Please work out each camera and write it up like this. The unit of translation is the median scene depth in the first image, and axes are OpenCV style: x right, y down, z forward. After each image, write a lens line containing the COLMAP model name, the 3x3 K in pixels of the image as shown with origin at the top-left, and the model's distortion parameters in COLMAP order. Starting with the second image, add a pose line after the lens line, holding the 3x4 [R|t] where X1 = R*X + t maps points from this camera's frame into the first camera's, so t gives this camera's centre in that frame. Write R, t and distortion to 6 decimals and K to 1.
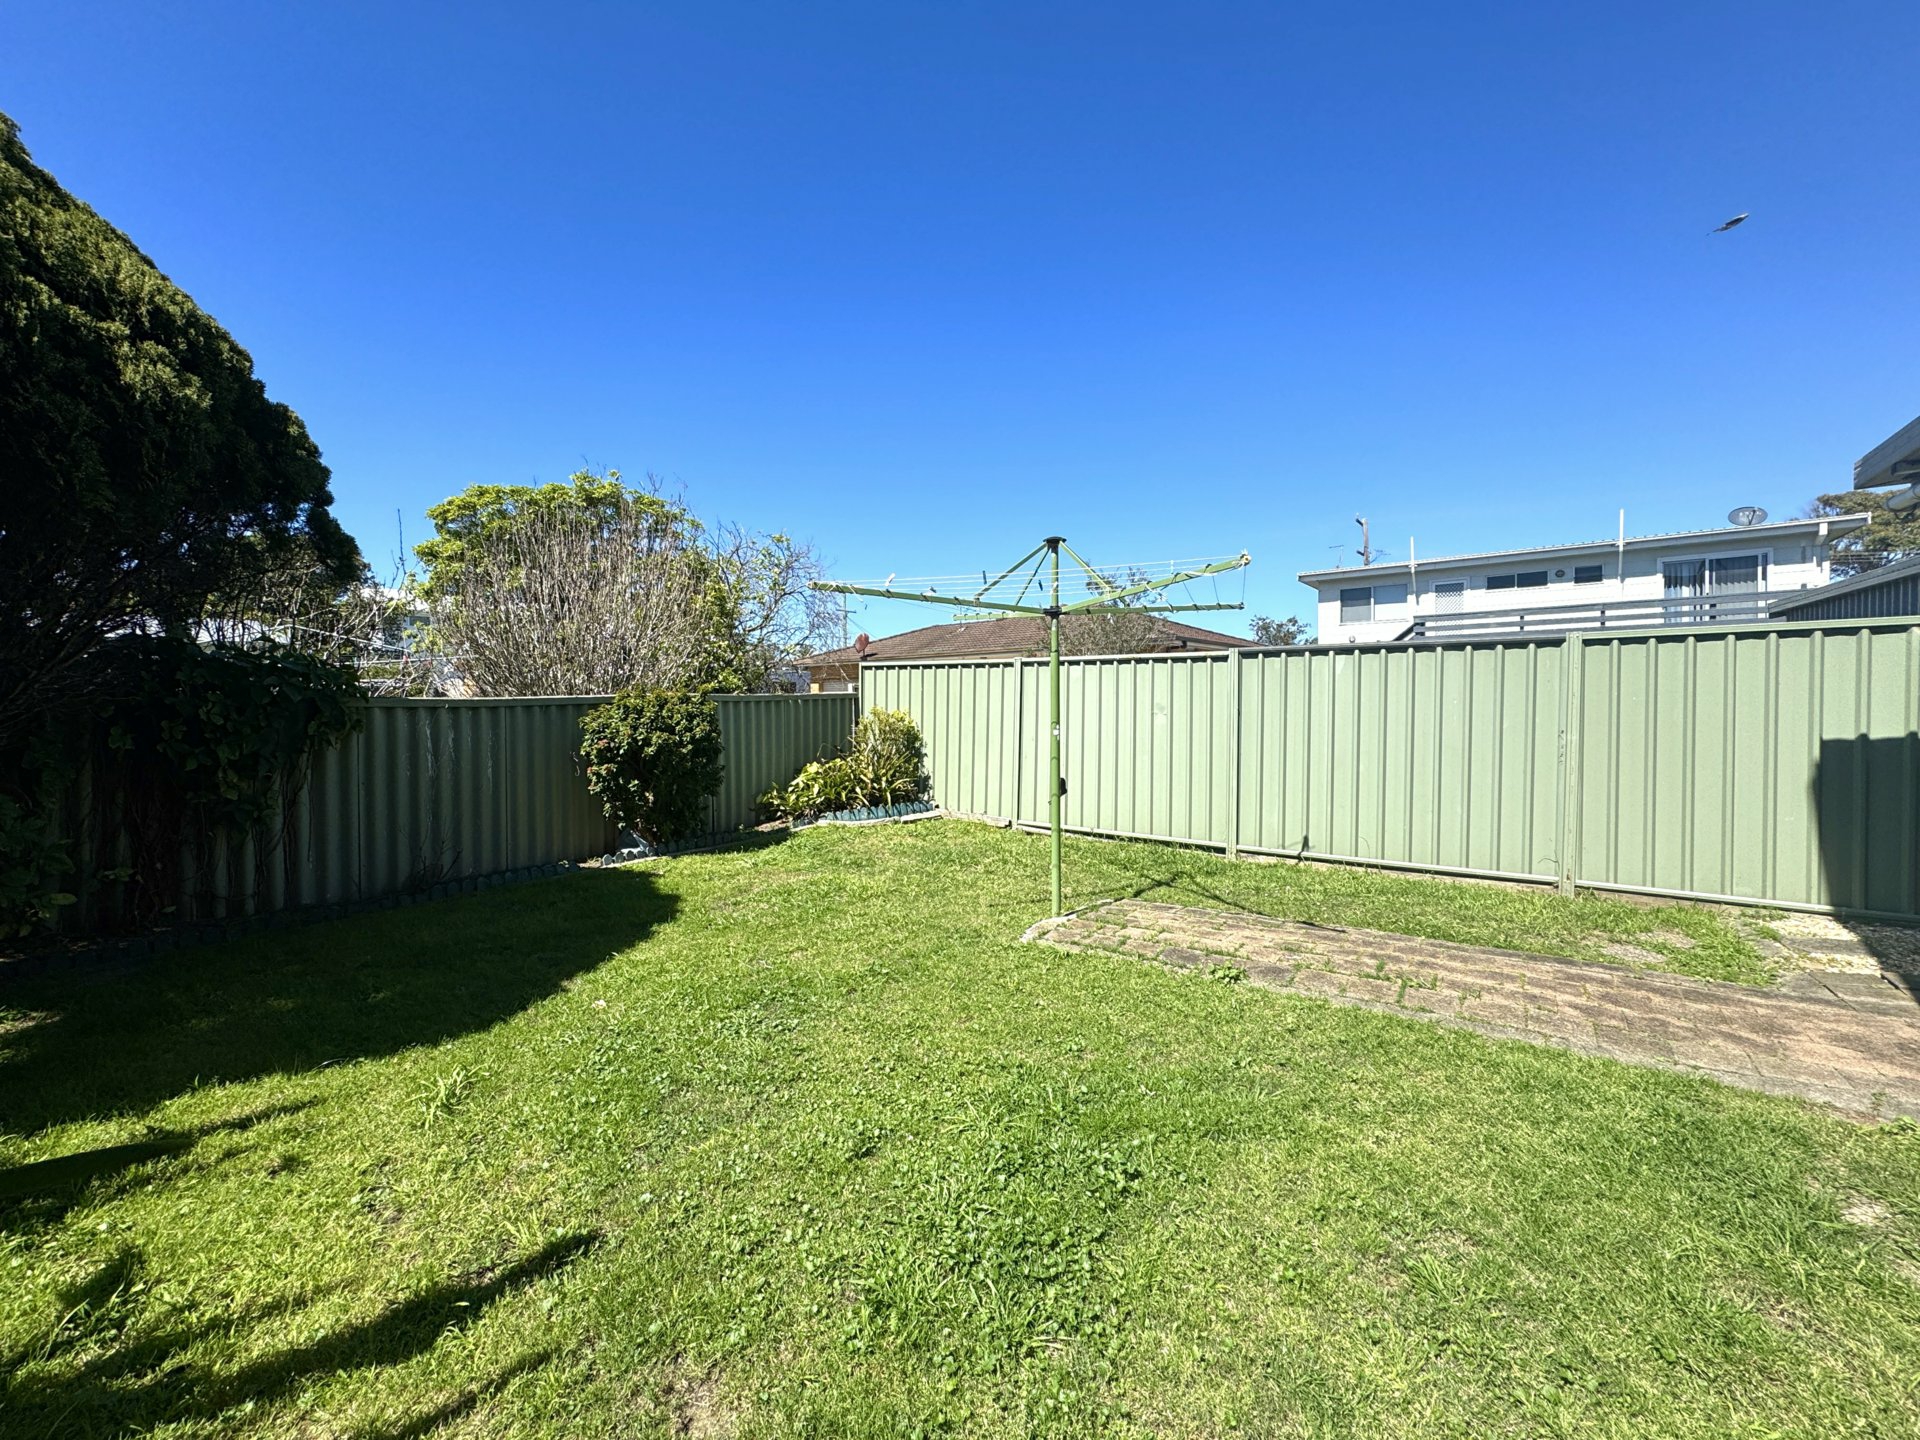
lens RADIAL K [[768.4, 0, 960.0], [0, 768.4, 720.0], [0, 0, 1]] dist [0.001531, 0.000163]
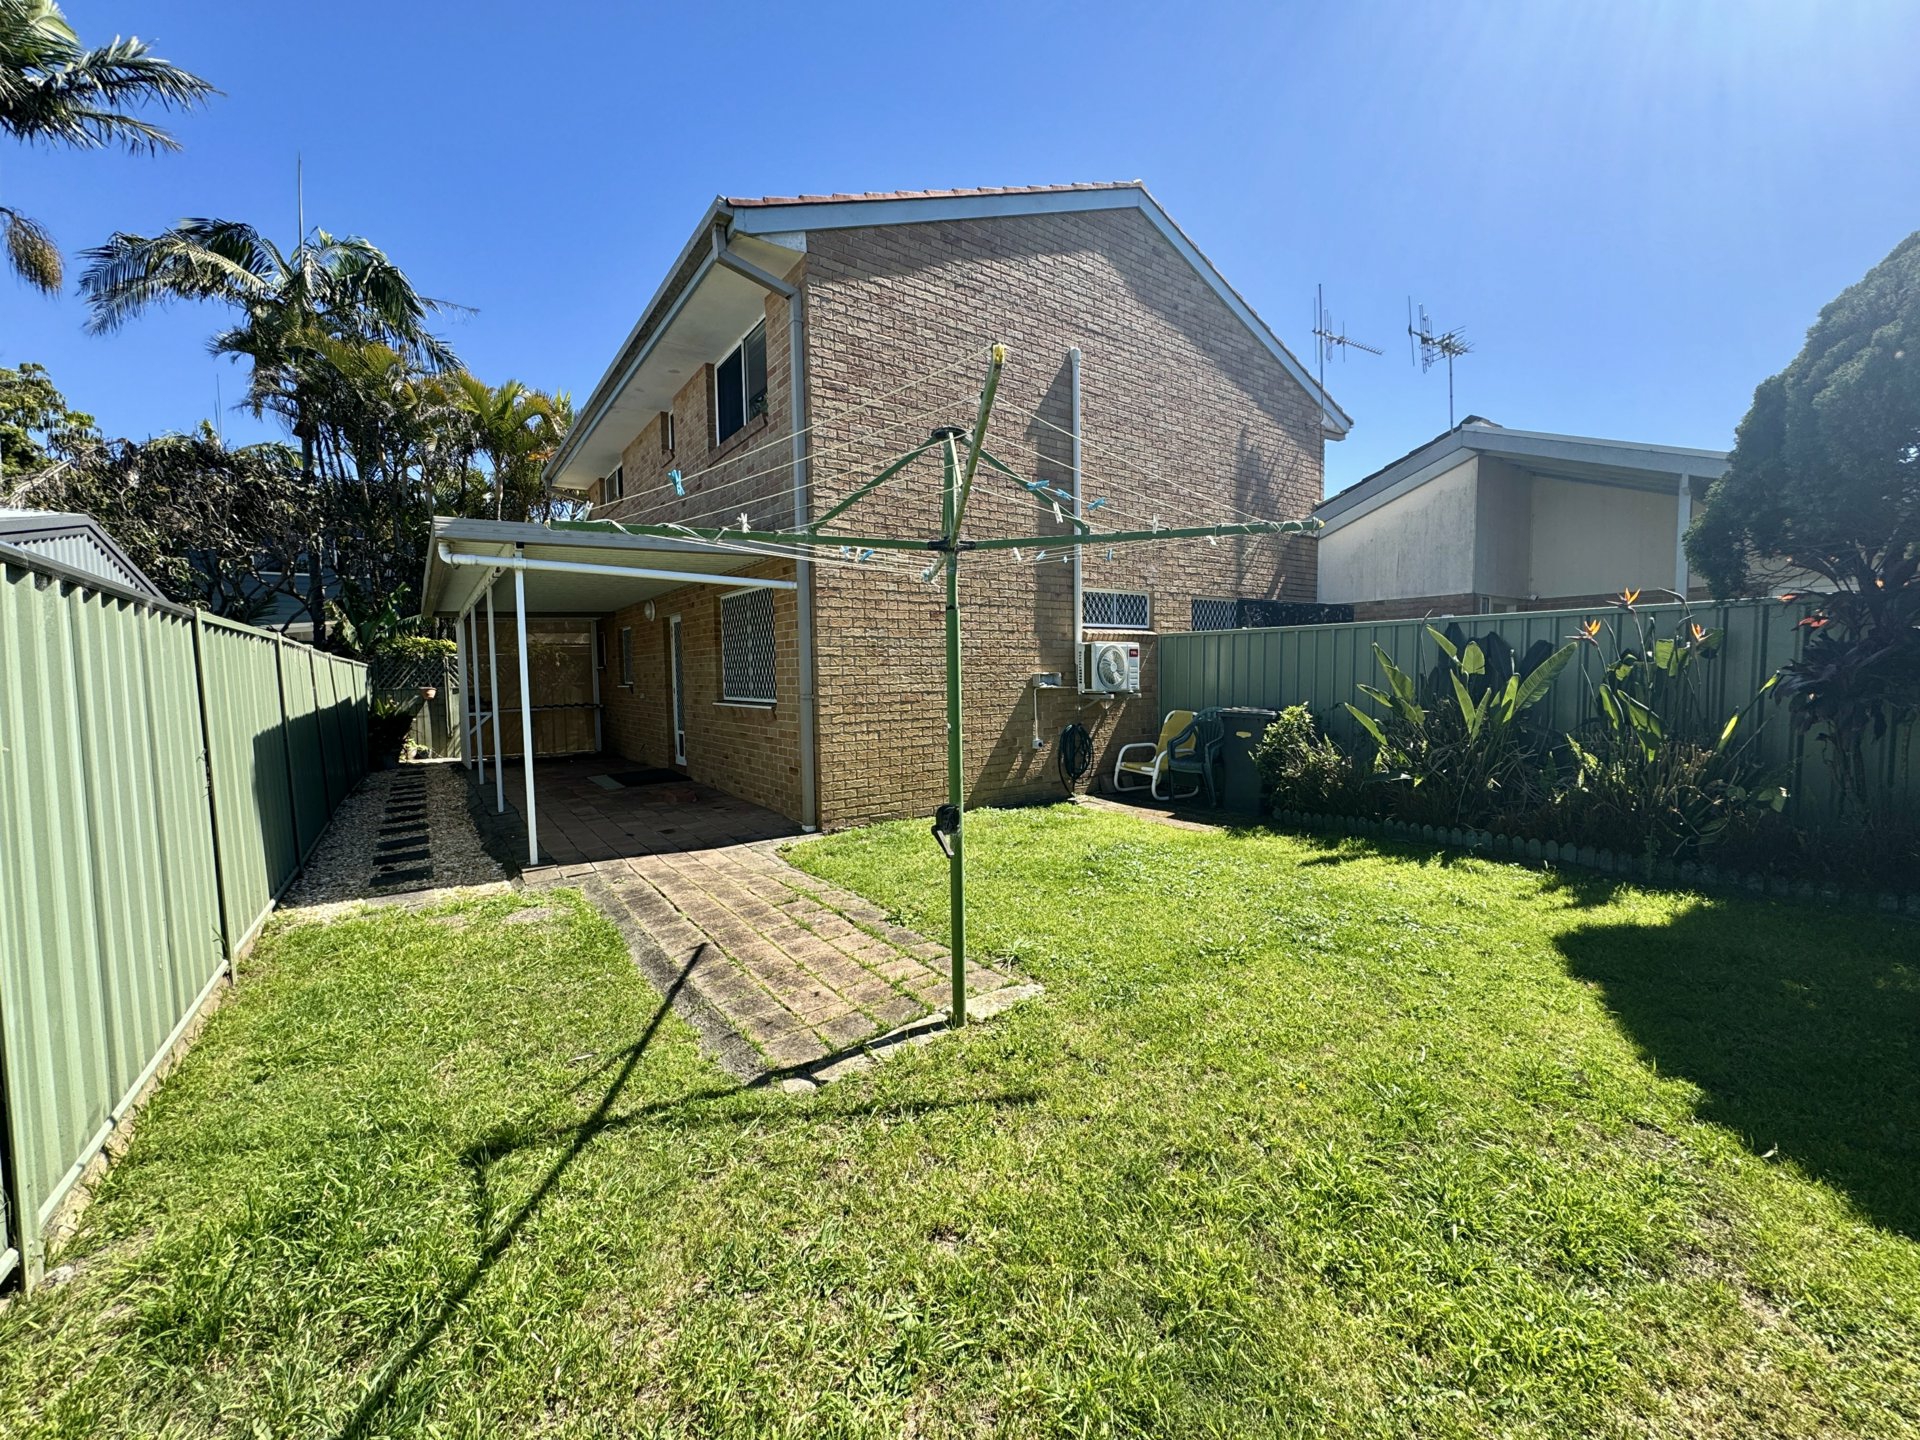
lens RADIAL K [[768.4, 0, 960.0], [0, 768.4, 720.0], [0, 0, 1]] dist [0.001531, 0.000163]
pose [[-0.947987, 0.008757, 0.318190, -0.100795], [0.037144, 0.995836, 0.083258, -0.057394], [-0.316136, 0.090746, -0.944364, 1.912032]]
